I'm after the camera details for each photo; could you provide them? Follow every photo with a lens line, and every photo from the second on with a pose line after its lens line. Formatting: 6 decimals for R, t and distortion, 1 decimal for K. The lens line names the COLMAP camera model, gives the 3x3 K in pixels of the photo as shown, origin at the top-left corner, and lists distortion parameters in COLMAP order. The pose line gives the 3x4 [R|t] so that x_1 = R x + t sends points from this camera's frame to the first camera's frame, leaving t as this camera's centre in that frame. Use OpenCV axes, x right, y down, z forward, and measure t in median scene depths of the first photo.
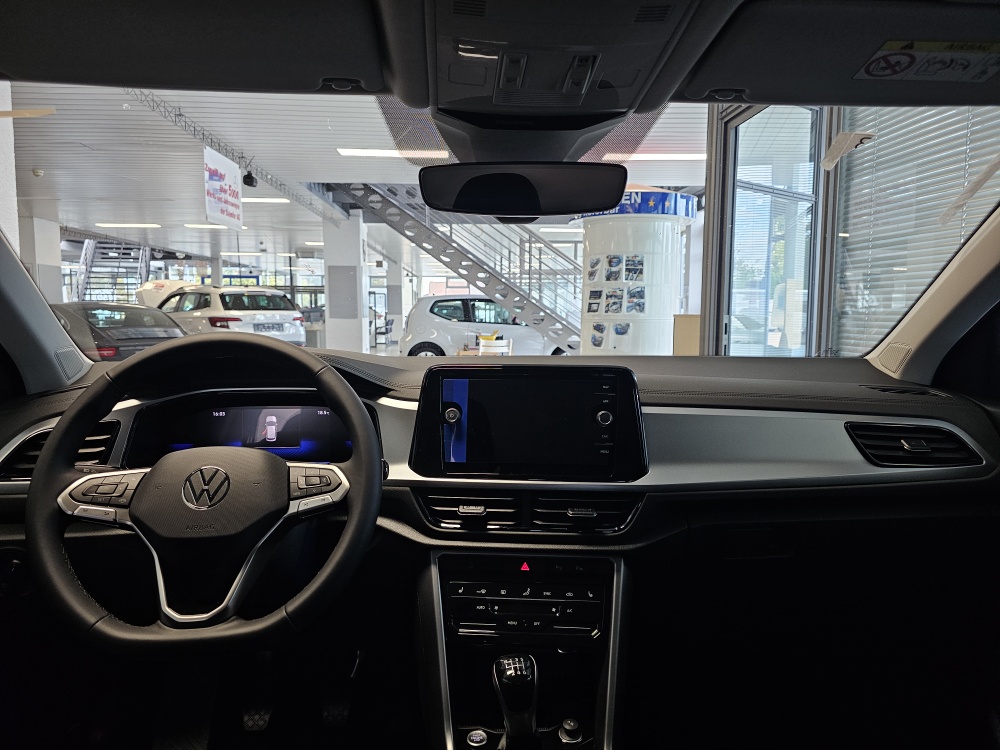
lens RADIAL K [[656.6, 0, 502.0], [0, 656.6, 381.5], [0, 0, 1]] dist [0.009583, -0.038863]
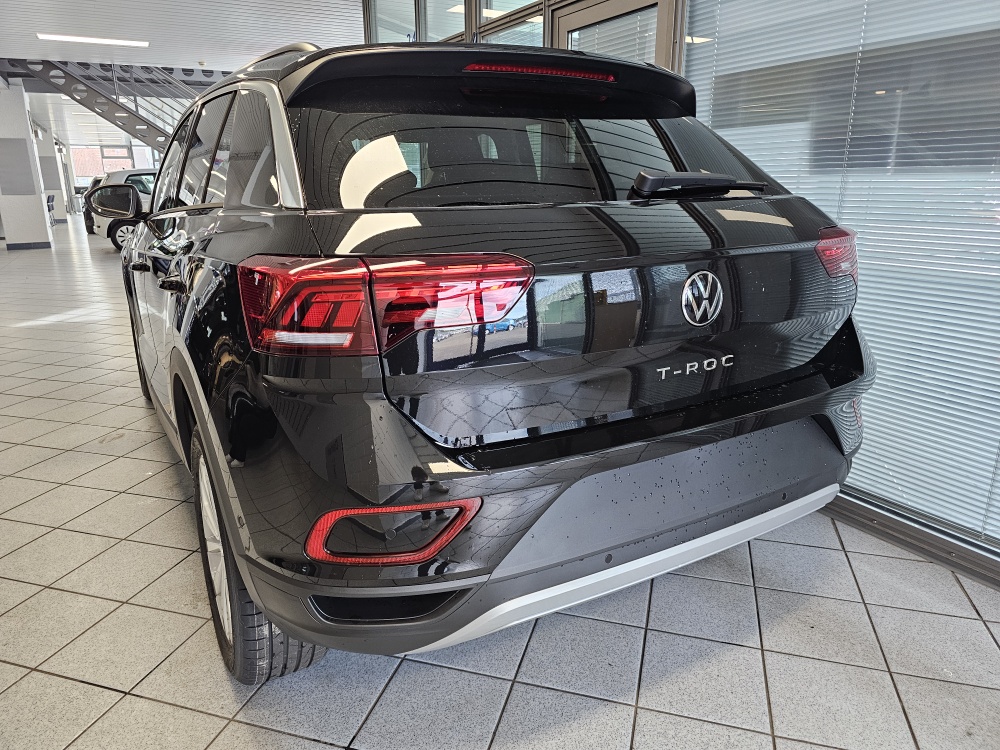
lens RADIAL K [[664.8, 0, 504.0], [0, 664.8, 382.8], [0, 0, 1]] dist [0.030349, -0.023025]
pose [[0.894000, -0.152187, 0.421431, -0.116465], [0.070218, 0.976516, 0.203683, 0.045071], [-0.442531, -0.152500, 0.883691, -0.455397]]
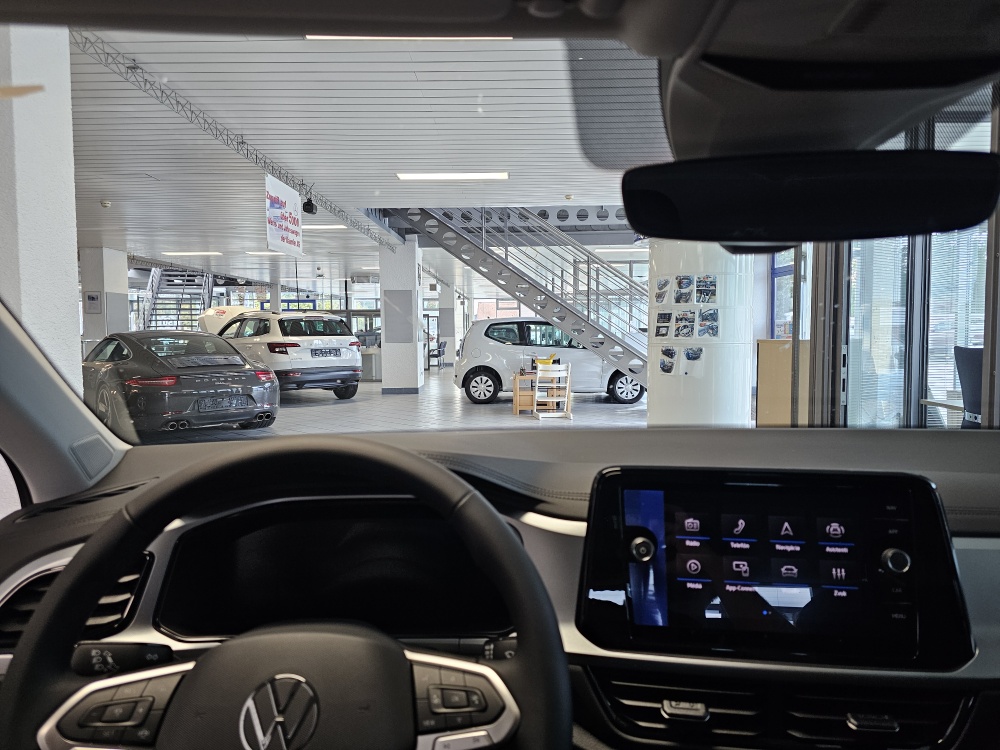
lens RADIAL K [[656.6, 0, 496.8], [0, 656.6, 373.8], [0, 0, 1]] dist [0.009583, -0.038863]
pose [[0.996621, -0.003909, -0.082045, -0.020363], [0.000445, 0.999109, -0.042194, -0.011514], [0.082137, 0.042015, 0.995735, 0.041093]]
